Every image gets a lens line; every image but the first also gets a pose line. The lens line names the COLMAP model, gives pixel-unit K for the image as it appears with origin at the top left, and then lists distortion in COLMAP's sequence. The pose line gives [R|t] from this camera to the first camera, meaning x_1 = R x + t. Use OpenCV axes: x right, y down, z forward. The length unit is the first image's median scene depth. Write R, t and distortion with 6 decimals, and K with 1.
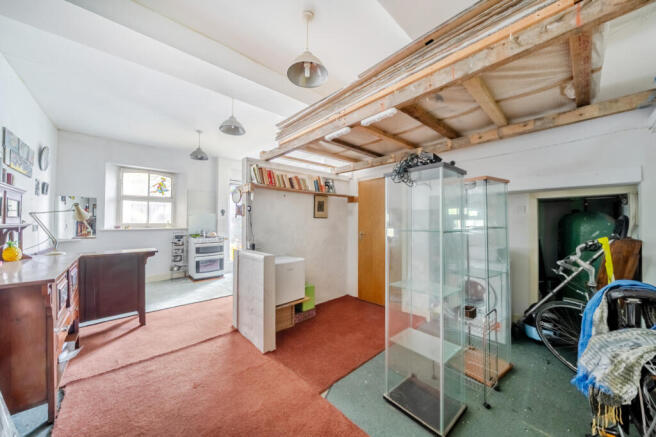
lens RADIAL K [[230.1, 0, 328.9], [0, 230.1, 219.7], [0, 0, 1]] dist [0.000591, 0.000096]
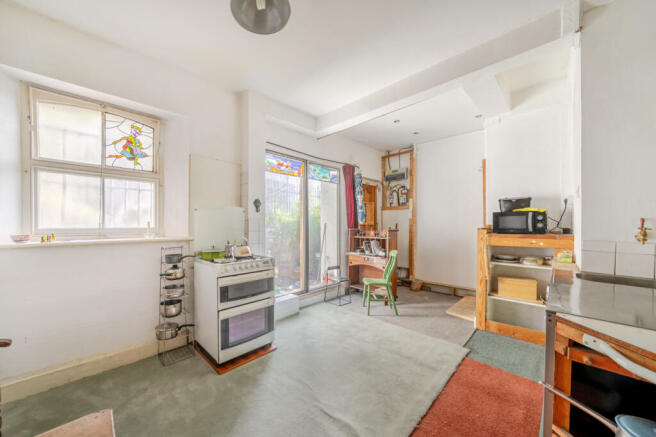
lens RADIAL K [[230.1, 0, 293.1], [0, 230.1, 226.8], [0, 0, 1]] dist [0.000591, 0.000096]
pose [[0.999959, -0.007279, 0.005352, -0.427330], [0.007216, 0.999906, 0.011647, 0.010162], [-0.005436, -0.011608, 0.999918, 0.561062]]
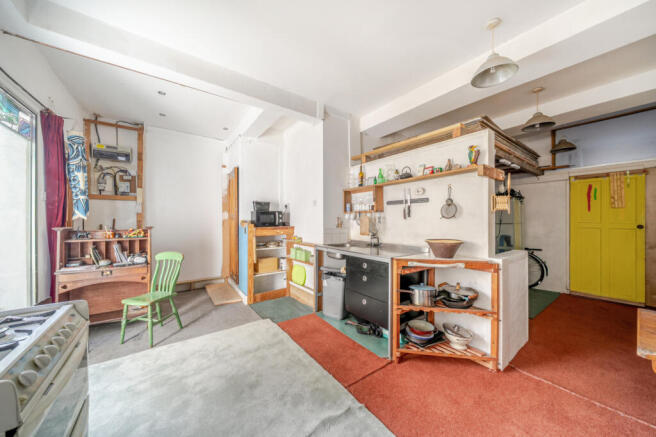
lens RADIAL K [[230.1, 0, 327.7], [0, 230.1, 218.9], [0, 0, 1]] dist [0.000591, 0.000096]
pose [[0.096936, -0.000025, 0.995291, -0.621444], [-0.000354, 1.000000, 0.000060, 0.010108], [-0.995291, -0.000358, 0.096936, 0.787408]]
